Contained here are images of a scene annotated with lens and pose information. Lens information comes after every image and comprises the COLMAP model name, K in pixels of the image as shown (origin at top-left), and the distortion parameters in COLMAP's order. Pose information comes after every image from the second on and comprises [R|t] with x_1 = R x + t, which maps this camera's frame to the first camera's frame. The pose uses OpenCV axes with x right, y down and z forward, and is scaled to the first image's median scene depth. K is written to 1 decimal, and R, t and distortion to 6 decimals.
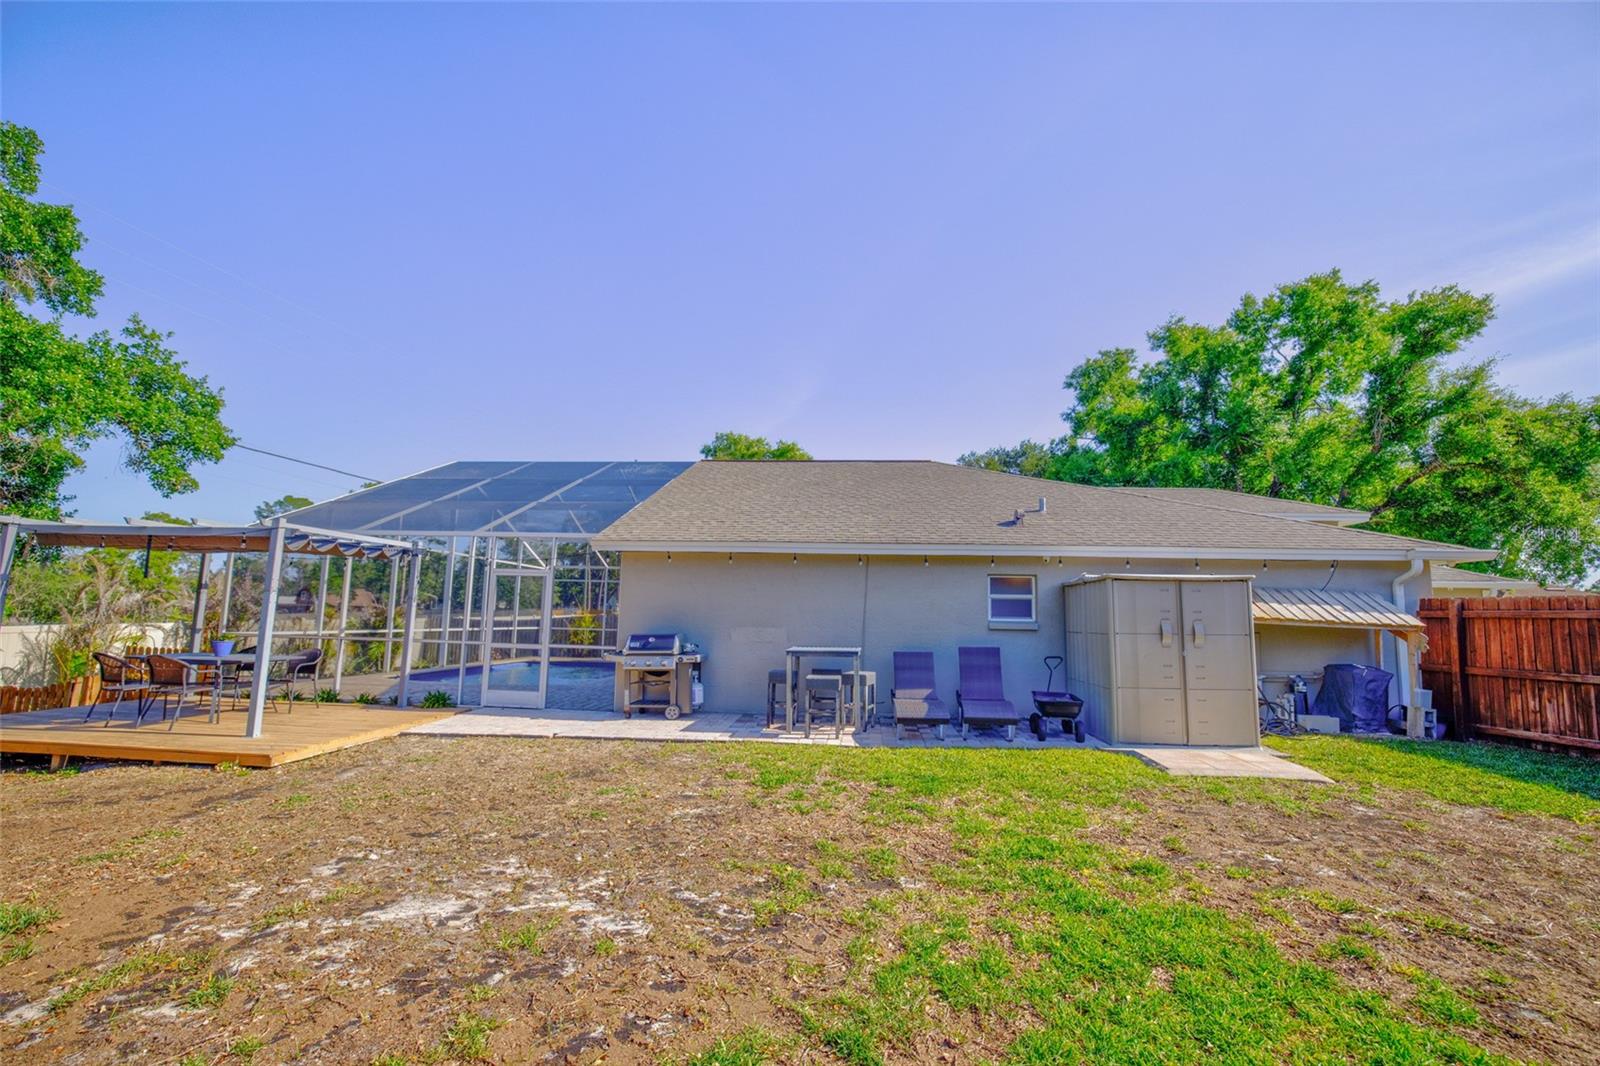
lens RADIAL K [[682.7, 0, 799.0], [0, 682.7, 532.4], [0, 0, 1]] dist [-0.042722, 0.014731]
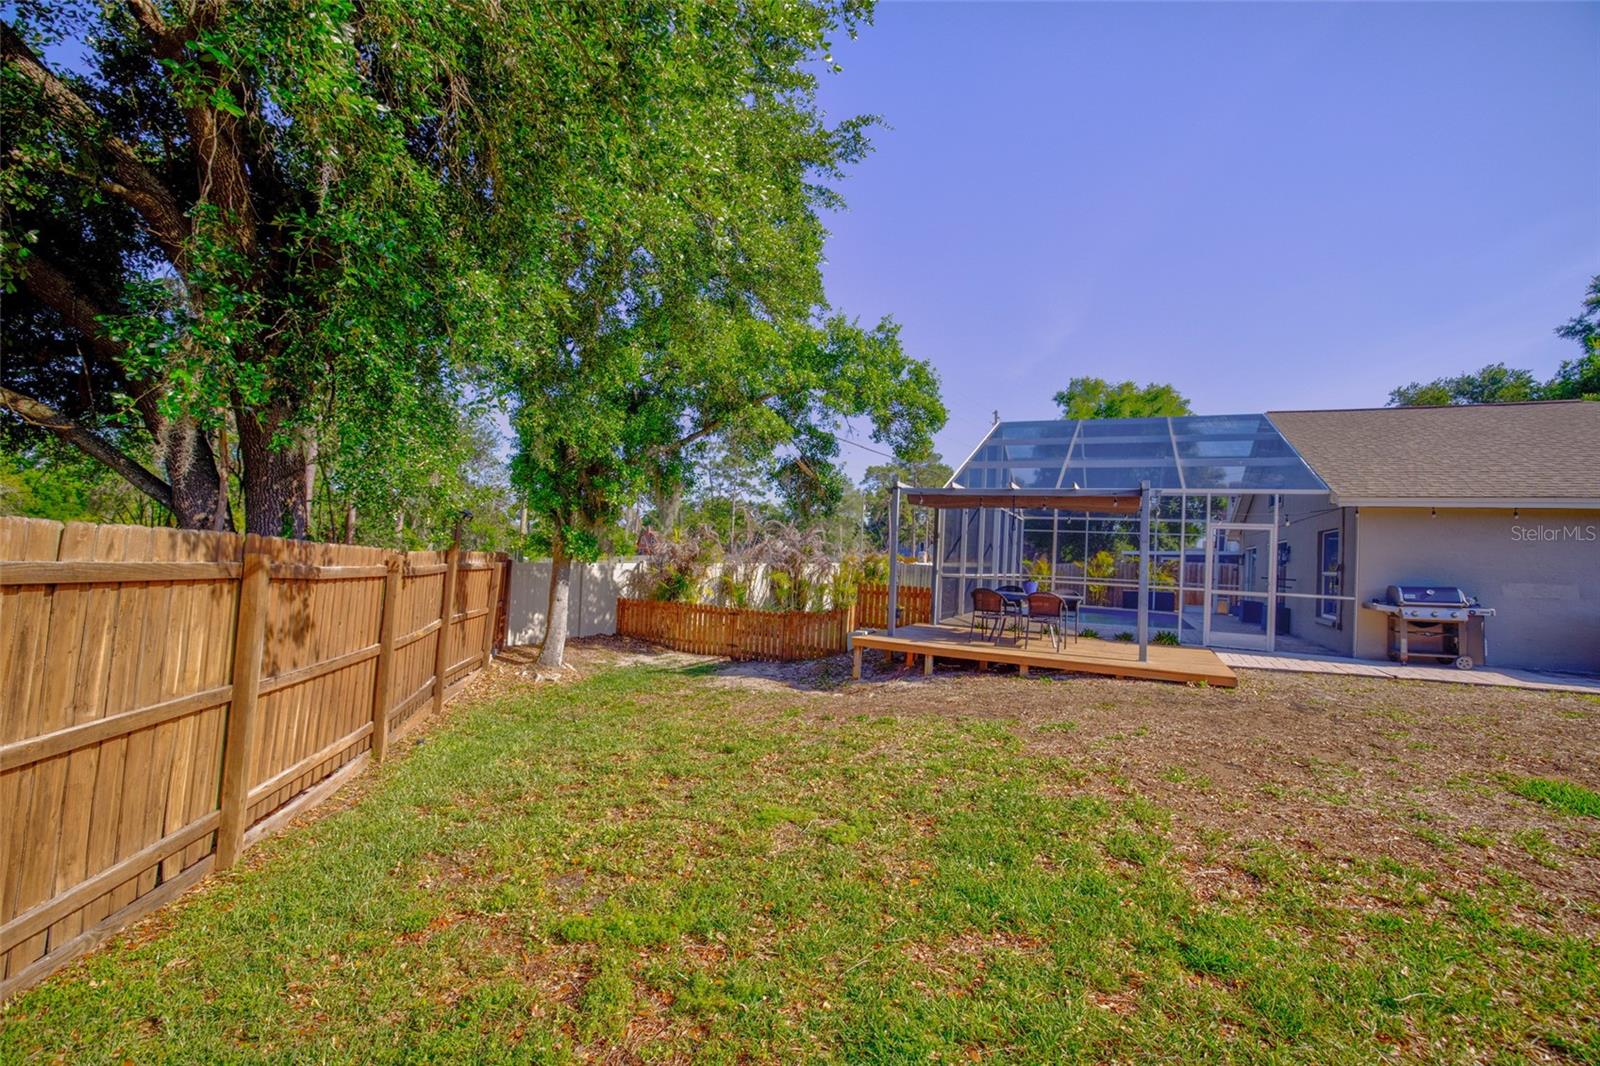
lens RADIAL K [[682.7, 0, 801.4], [0, 682.7, 534.1], [0, 0, 1]] dist [-0.042722, 0.014731]
pose [[0.937389, 0.011952, -0.348078, -0.371676], [0.015643, 0.996957, 0.076361, -0.011733], [0.347932, -0.077025, 0.934350, -0.136440]]
